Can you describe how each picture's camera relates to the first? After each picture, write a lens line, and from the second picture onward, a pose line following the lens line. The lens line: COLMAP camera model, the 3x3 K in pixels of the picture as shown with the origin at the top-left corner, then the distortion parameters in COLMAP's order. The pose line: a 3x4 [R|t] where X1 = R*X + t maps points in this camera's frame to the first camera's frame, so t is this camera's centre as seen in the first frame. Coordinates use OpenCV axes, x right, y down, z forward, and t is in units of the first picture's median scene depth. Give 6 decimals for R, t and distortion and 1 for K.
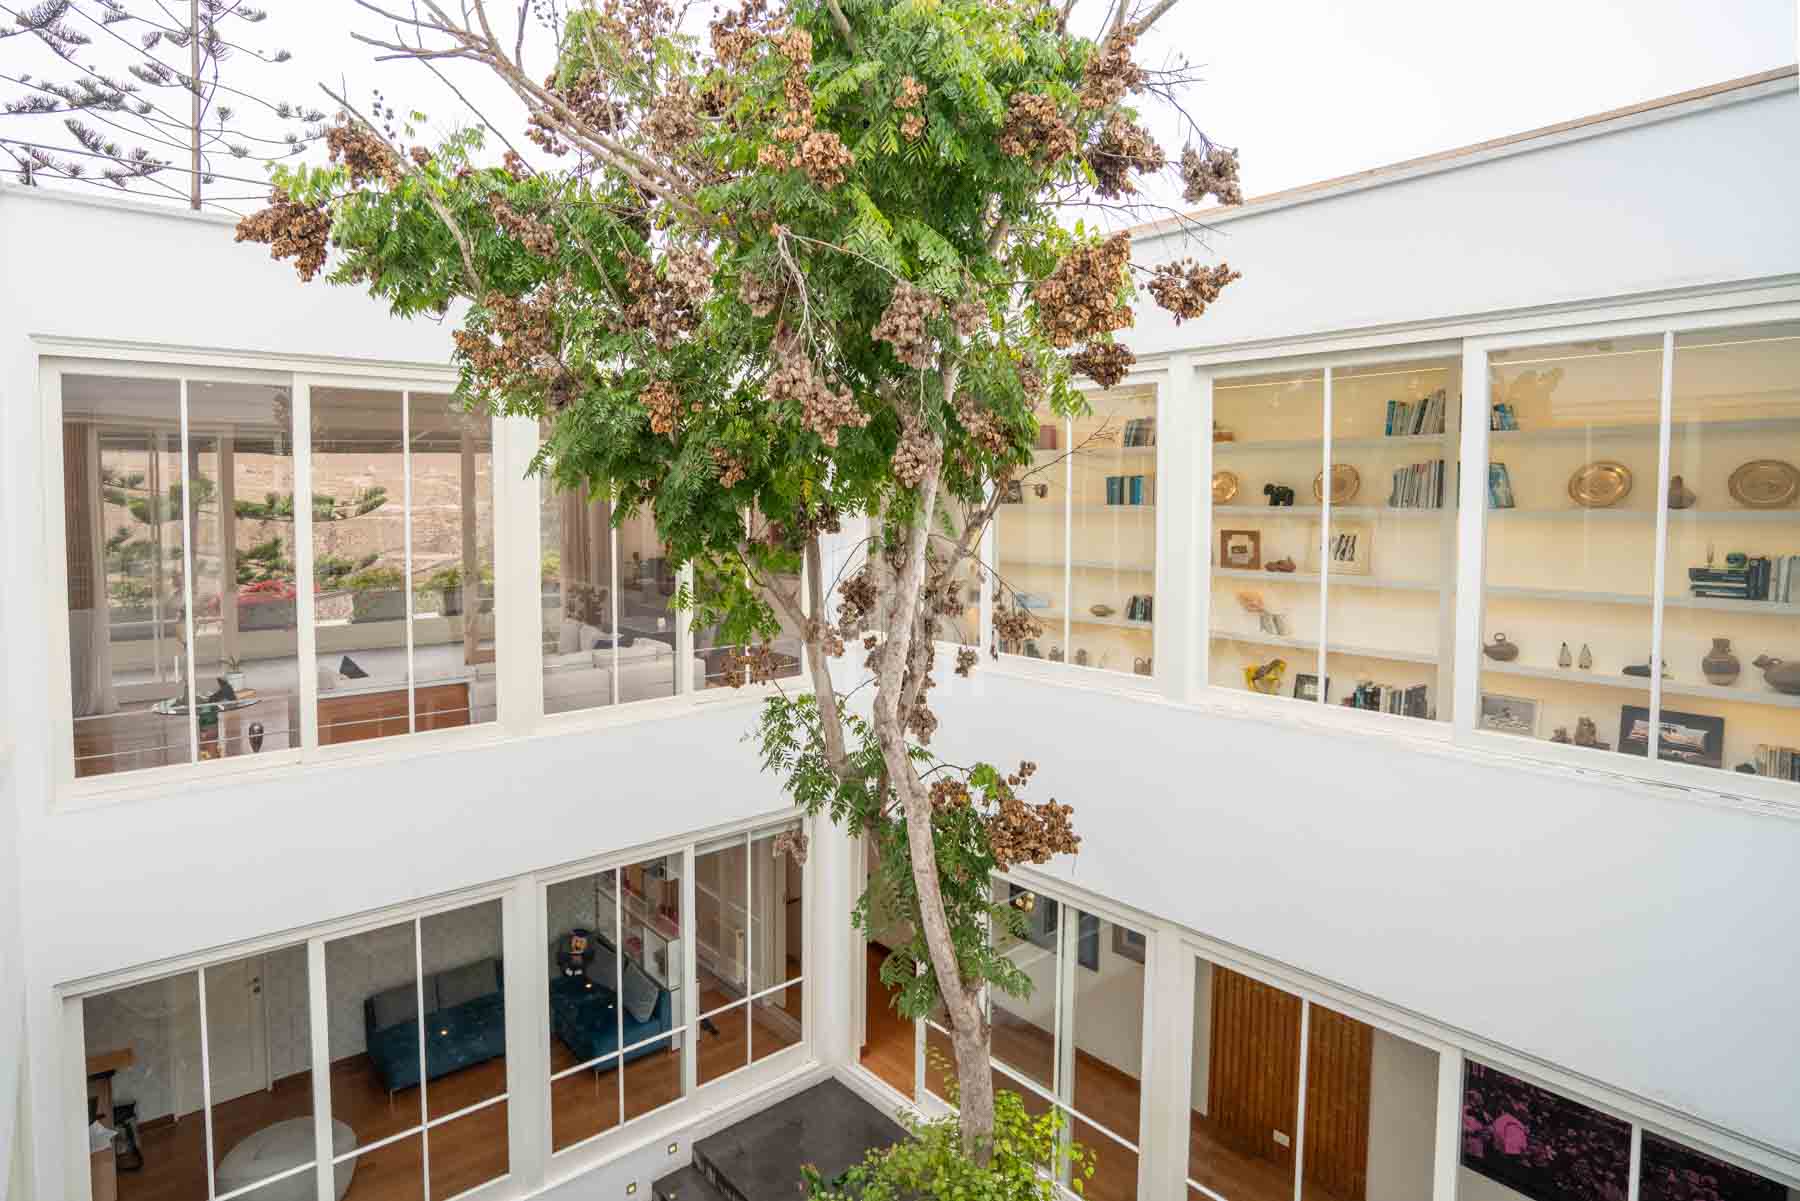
lens RADIAL K [[955.8, 0, 783.8], [0, 955.8, 526.5], [0, 0, 1]] dist [-0.048727, 0.002814]
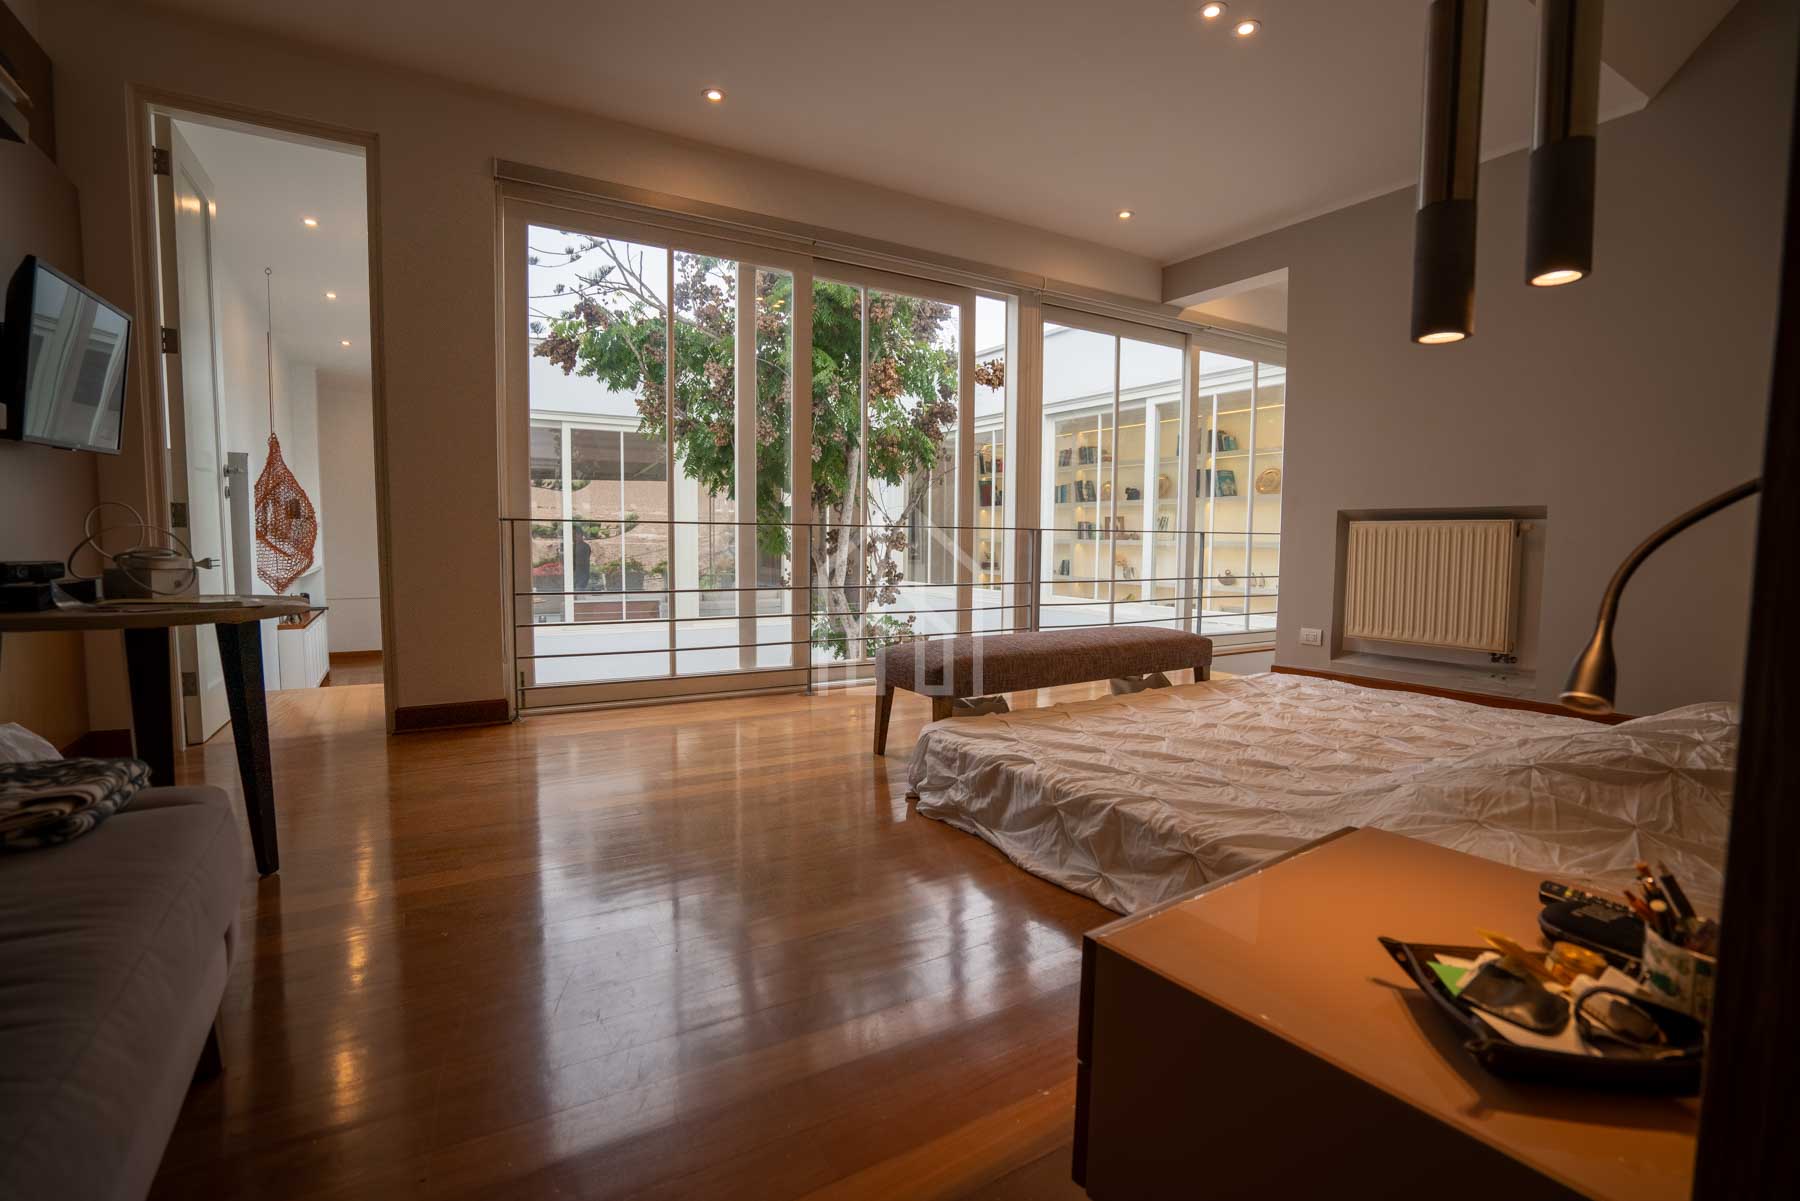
lens RADIAL K [[824.7, 0, 910.2], [0, 824.7, 581.5], [0, 0, 1]] dist [-0.045214, 0.015496]
pose [[0.995878, 0.014127, -0.089601, 0.374990], [-0.012316, 0.999709, 0.020738, 0.132969], [0.089868, -0.019549, 0.995762, -0.662081]]
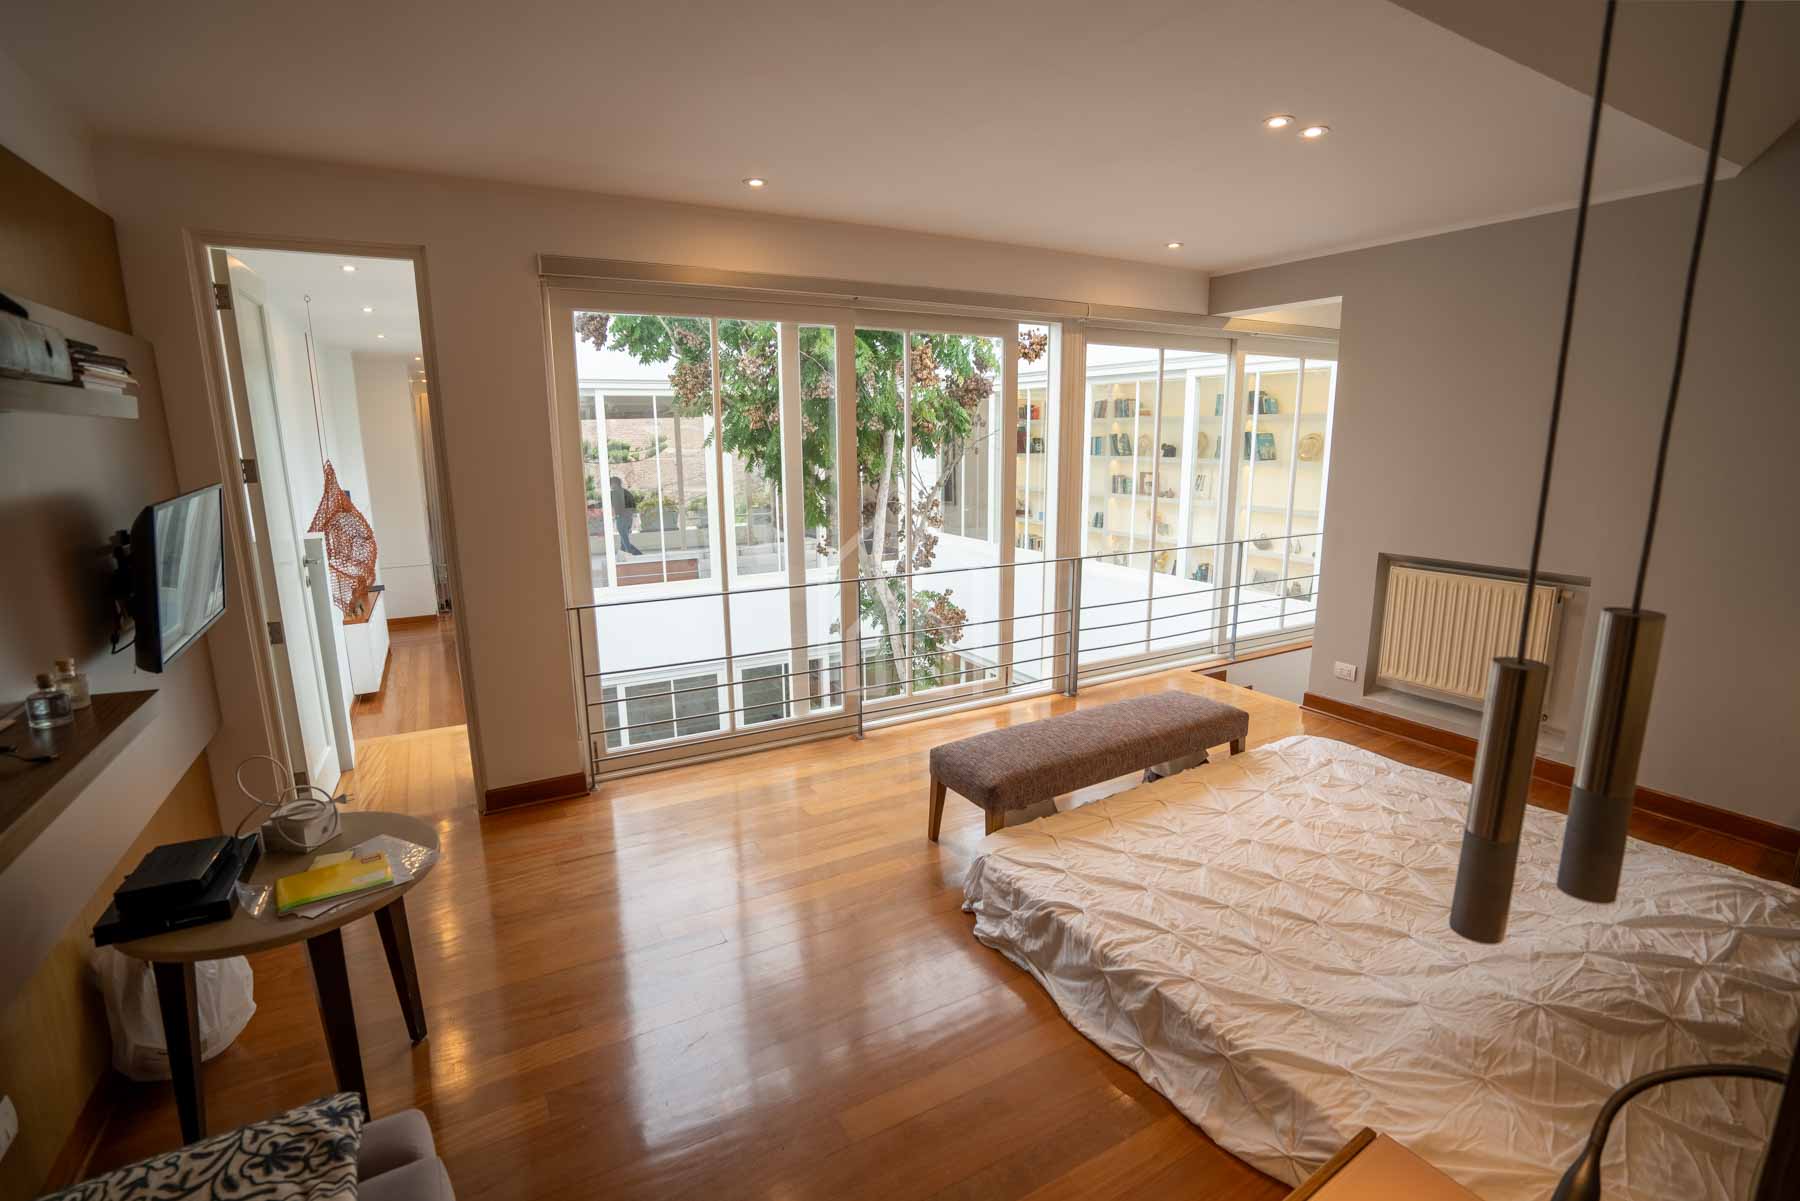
lens RADIAL K [[824.7, 0, 910.5], [0, 824.7, 586.8], [0, 0, 1]] dist [-0.045214, 0.015496]
pose [[0.992508, 0.017423, -0.120934, 0.358564], [0.000428, 0.989279, 0.146035, -0.010732], [0.122182, -0.144993, 0.981860, -0.676144]]
